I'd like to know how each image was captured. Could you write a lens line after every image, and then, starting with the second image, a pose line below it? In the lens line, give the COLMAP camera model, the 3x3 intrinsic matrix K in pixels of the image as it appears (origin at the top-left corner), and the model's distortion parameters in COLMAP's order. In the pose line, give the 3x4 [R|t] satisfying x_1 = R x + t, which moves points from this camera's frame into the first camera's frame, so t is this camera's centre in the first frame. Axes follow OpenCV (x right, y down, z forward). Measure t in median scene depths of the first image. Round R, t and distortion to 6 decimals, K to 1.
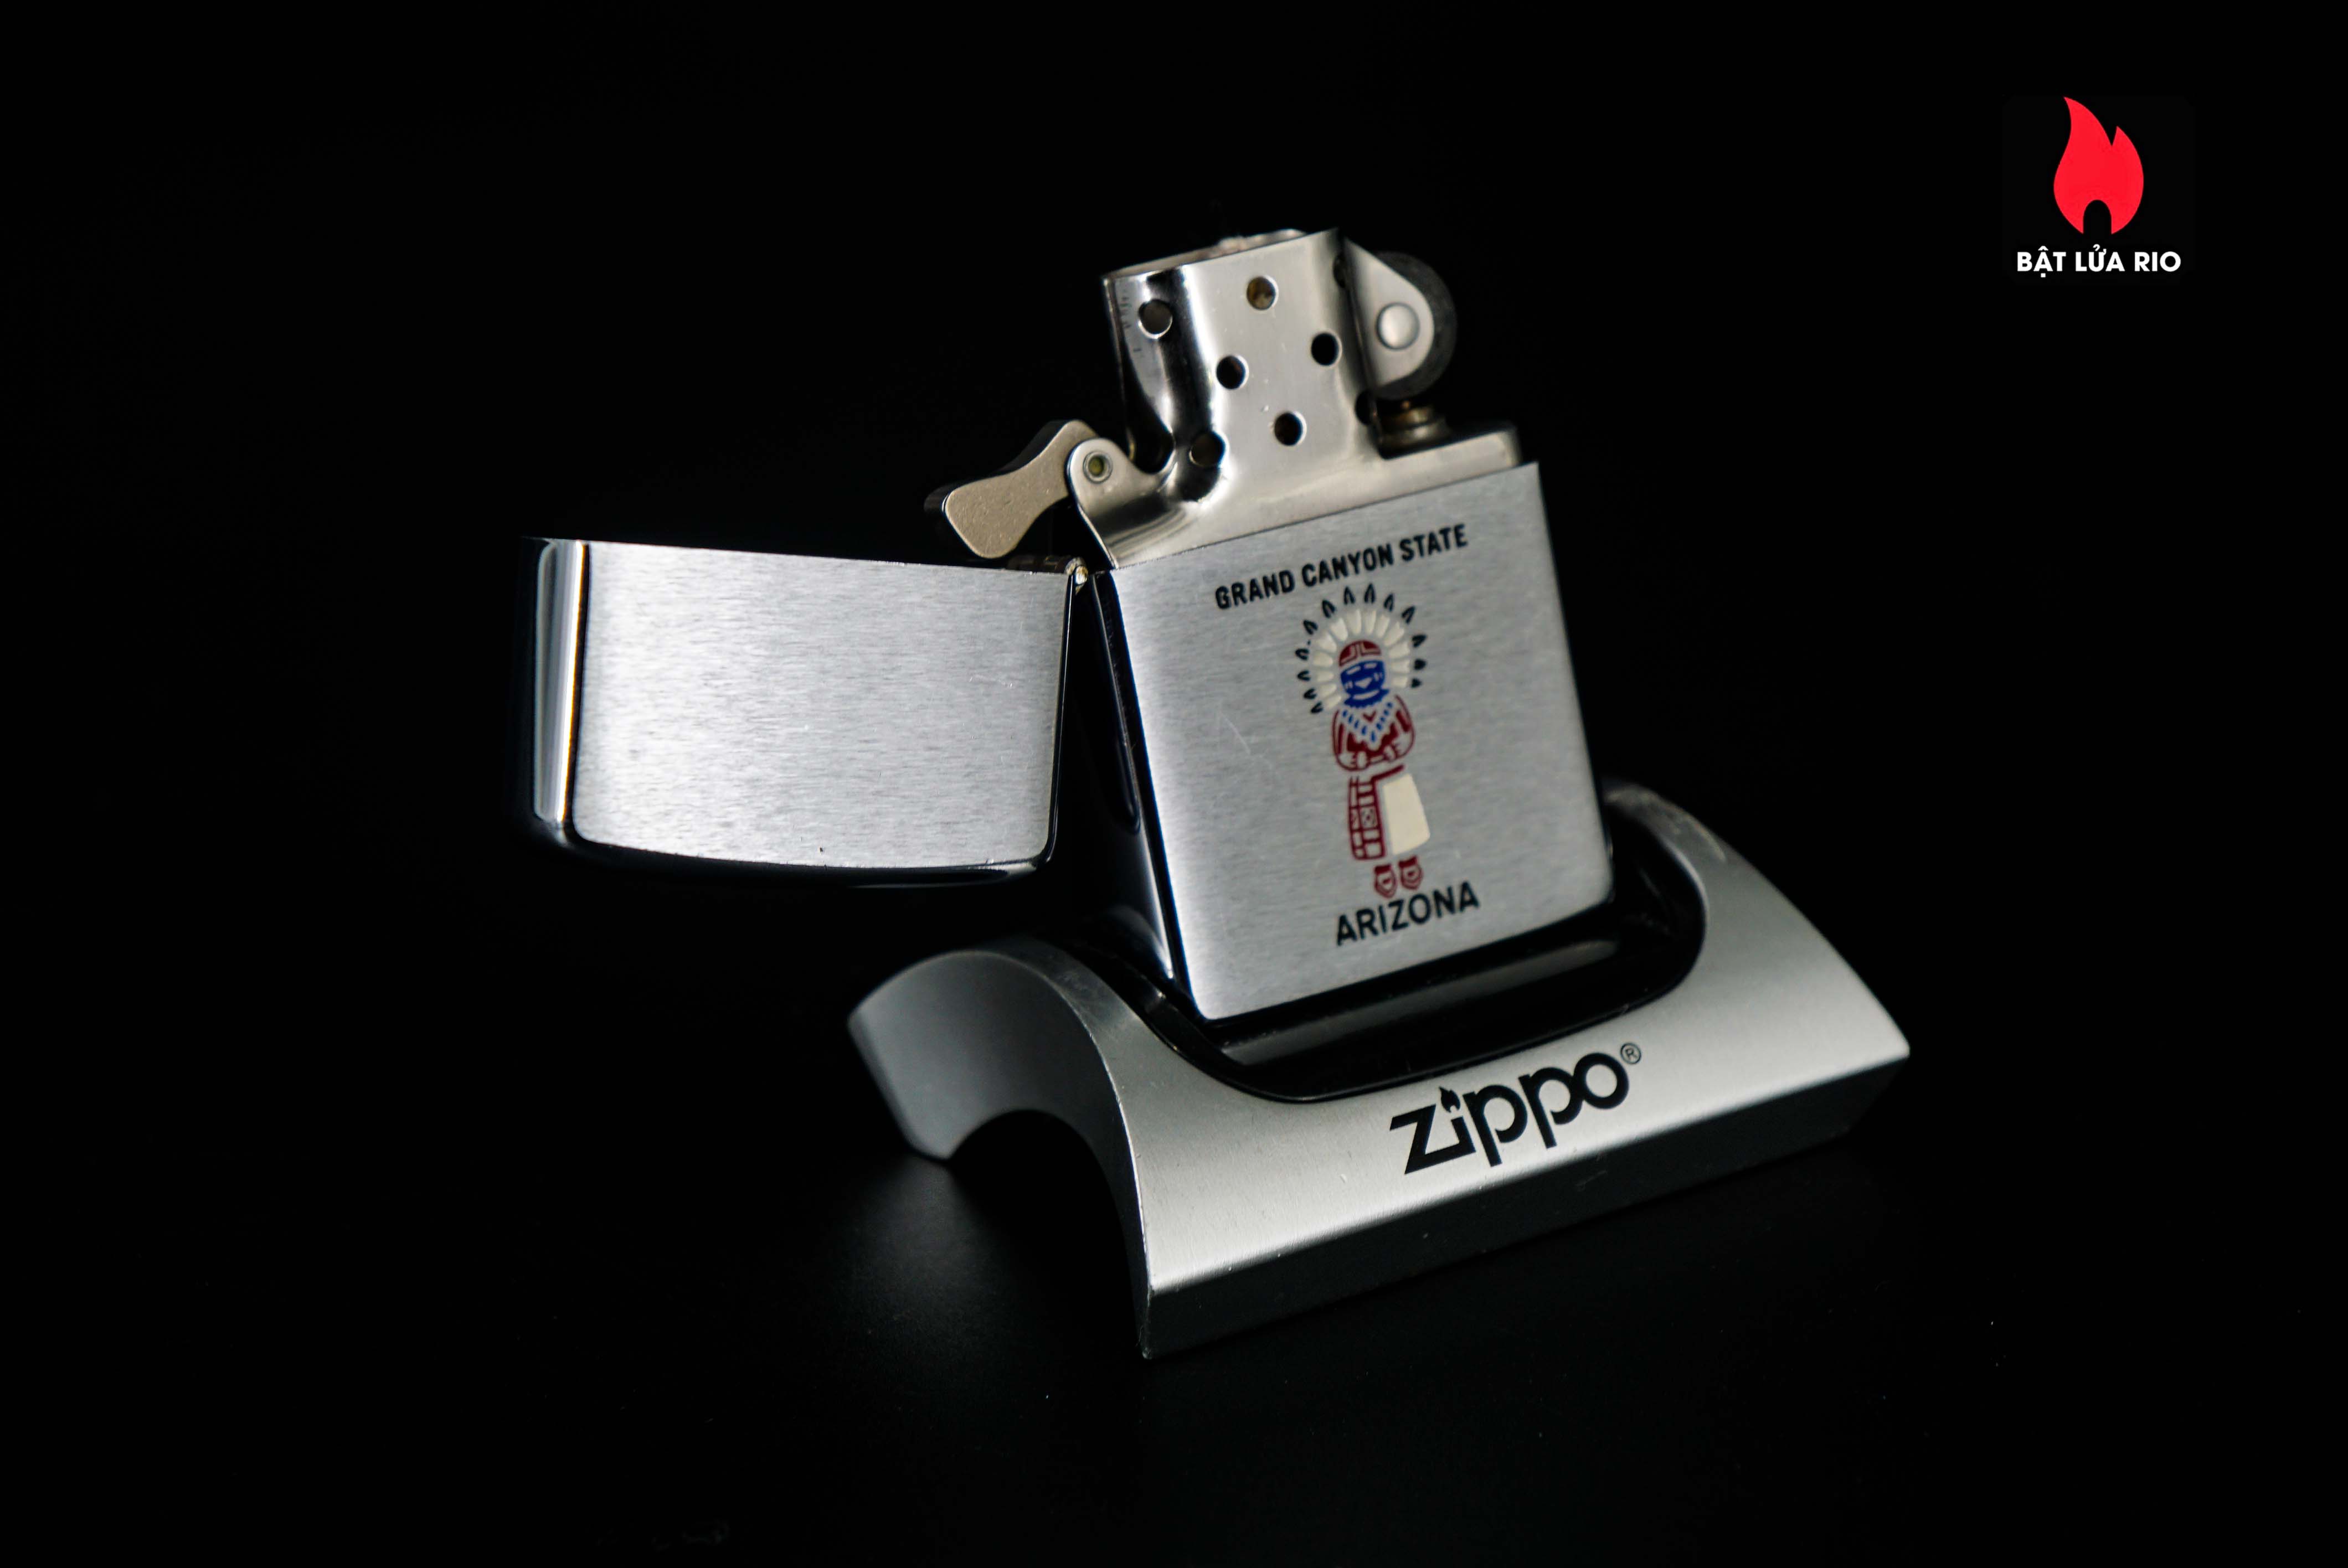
lens RADIAL K [[5687.4, 0, 1174.0], [0, 5687.4, 784.0], [0, 0, 1]] dist [0.394122, -0.051028]
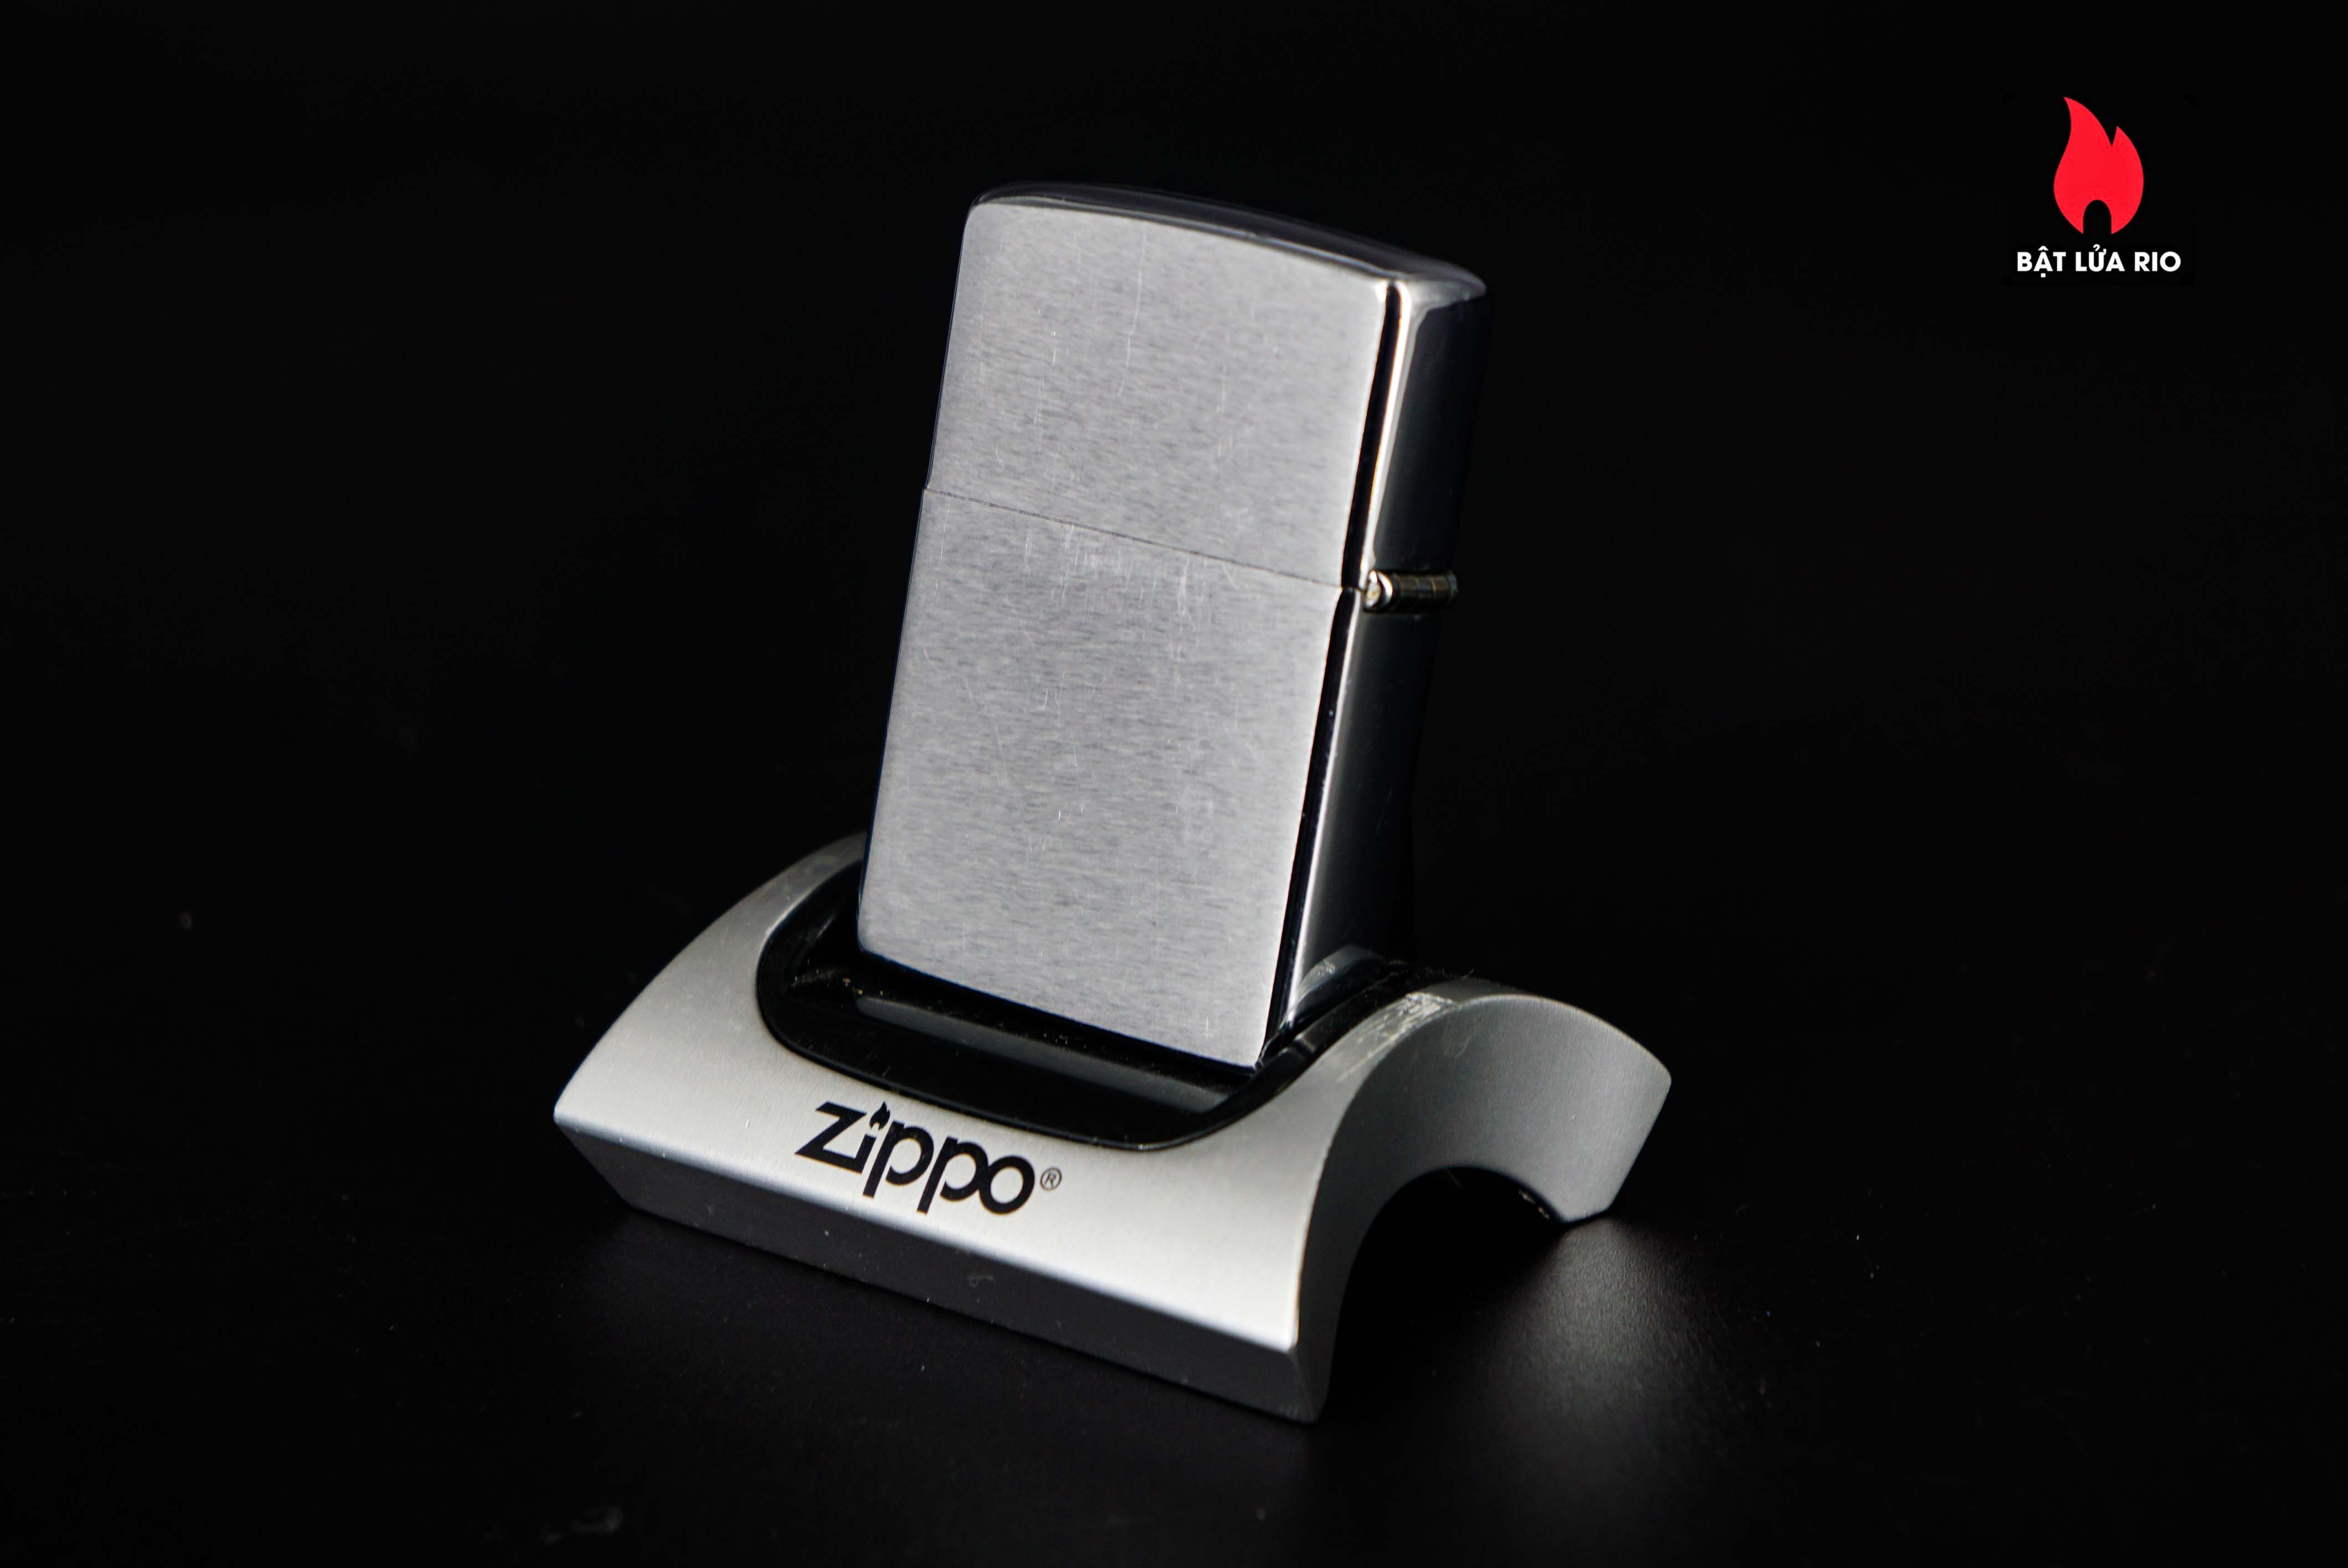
lens RADIAL K [[5687.4, 0, 1174.0], [0, 5687.4, 784.0], [0, 0, 1]] dist [0.394122, -0.051028]
pose [[0.409897, 0.374057, -0.831905, 0.846404], [-0.366938, 0.902612, 0.225052, -0.229614], [0.835070, 0.213010, 0.507233, 0.540901]]
